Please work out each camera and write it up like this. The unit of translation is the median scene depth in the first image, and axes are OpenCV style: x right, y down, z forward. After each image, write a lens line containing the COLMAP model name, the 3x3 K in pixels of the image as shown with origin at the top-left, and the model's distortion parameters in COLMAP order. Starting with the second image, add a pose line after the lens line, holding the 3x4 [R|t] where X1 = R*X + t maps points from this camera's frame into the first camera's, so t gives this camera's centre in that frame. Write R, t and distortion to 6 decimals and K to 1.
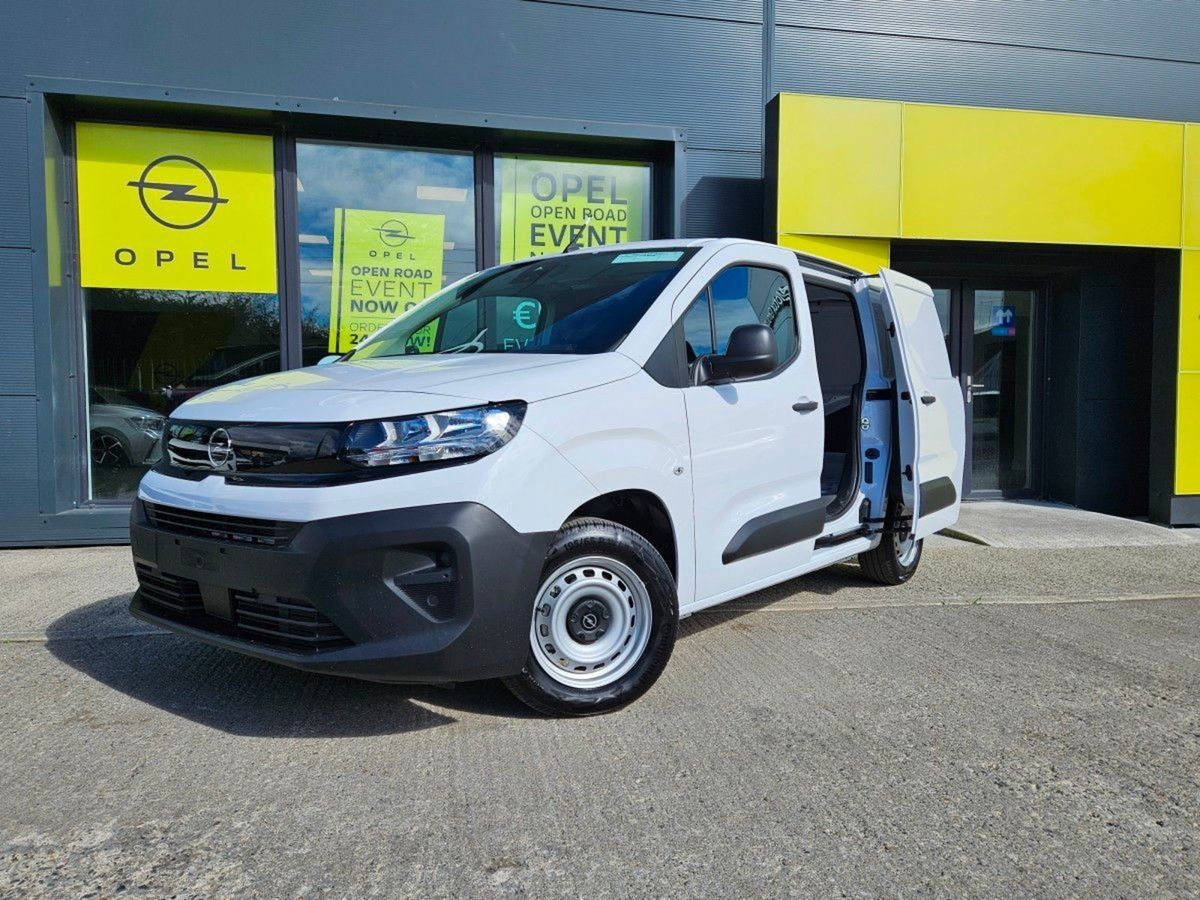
lens RADIAL K [[846.7, 0, 600.0], [0, 846.7, 450.0], [0, 0, 1]] dist [0.092324, -0.083411]
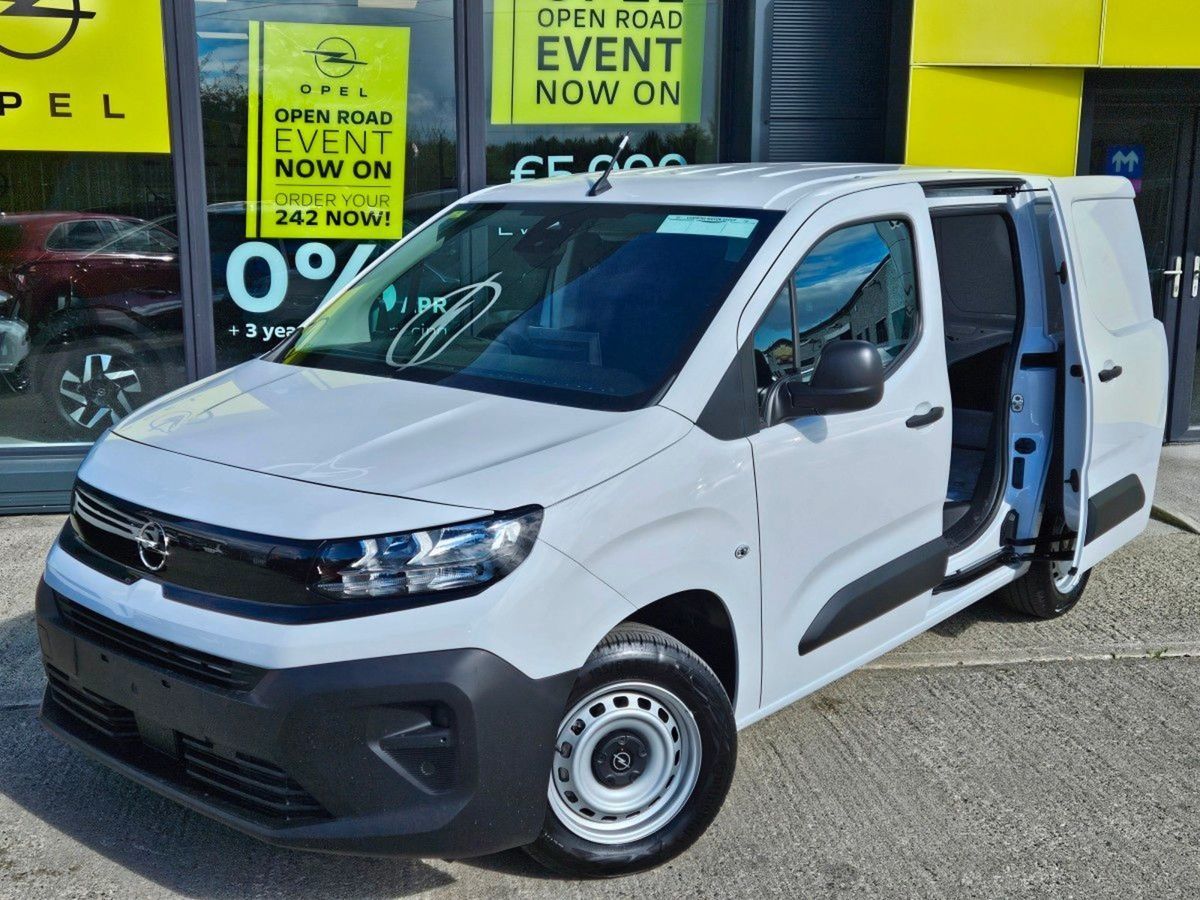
lens RADIAL K [[1297.5, 0, 574.8], [0, 1297.5, 445.3], [0, 0, 1]] dist [0.091462, -0.073781]
pose [[0.998872, 0.012218, -0.045889, -0.002481], [-0.005467, 0.989496, 0.144458, -0.178667], [0.047172, -0.144044, 0.988446, -0.100320]]
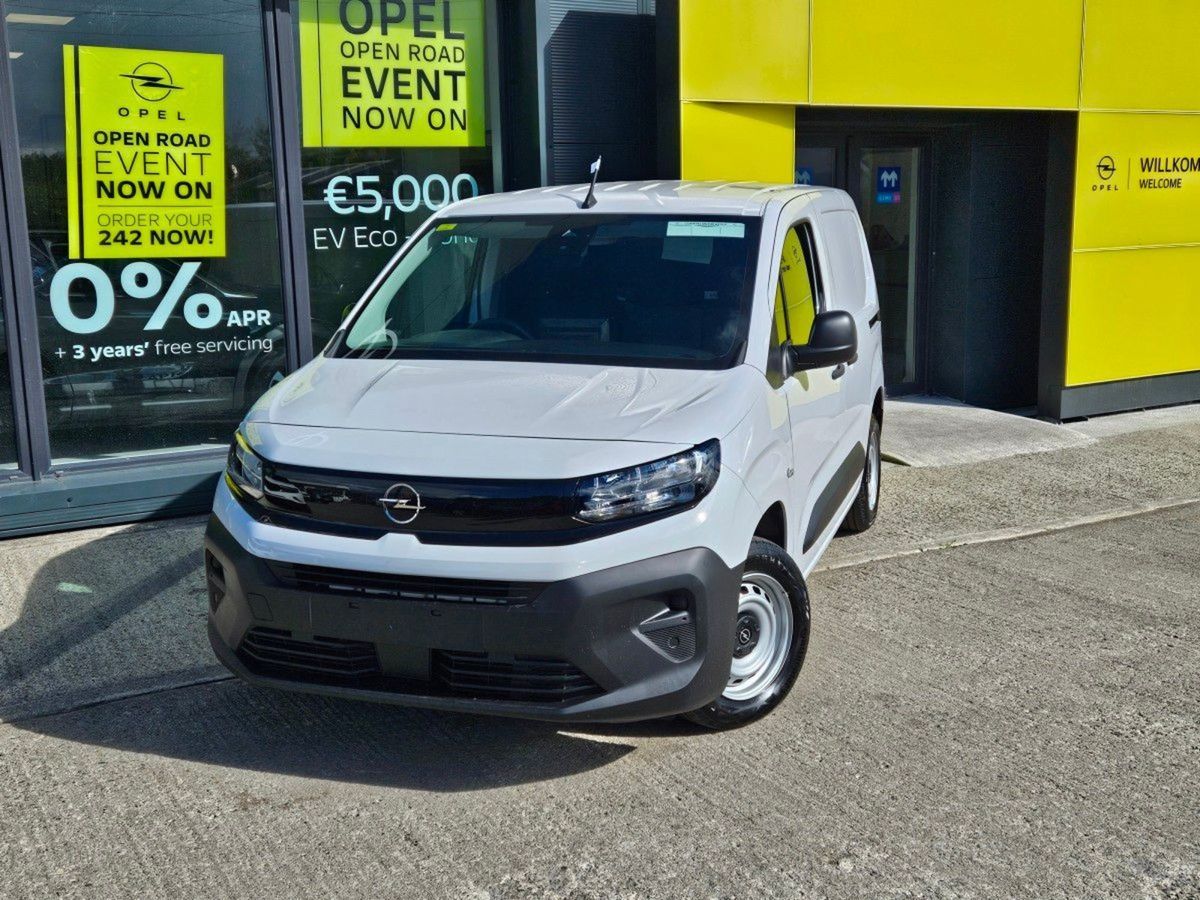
lens RADIAL K [[1291.4, 0, 597.1], [0, 1291.4, 440.2], [0, 0, 1]] dist [0.109107, -0.123529]
pose [[0.946255, -0.071366, 0.315448, -0.453185], [0.030661, 0.990753, 0.132171, -0.168206], [-0.321964, -0.115396, 0.939693, -0.263885]]
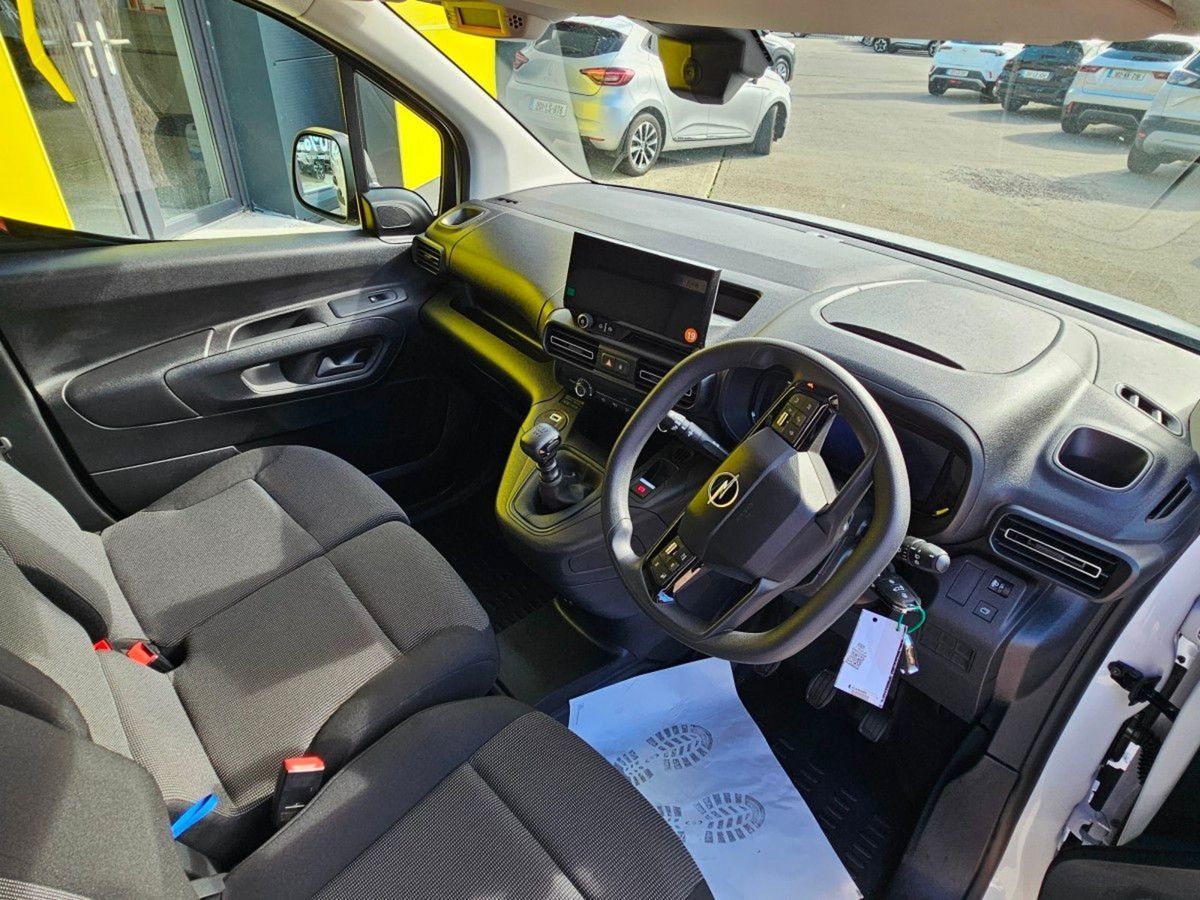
lens RADIAL K [[677.5, 0, 600.0], [0, 677.5, 450.0], [0, 0, 1]] dist [0.000205, -0.000943]
pose [[0.415296, -0.490156, 0.766340, 0.178841], [-0.008073, 0.840403, 0.541902, -0.193241], [-0.909651, -0.231236, 0.345059, 0.991954]]
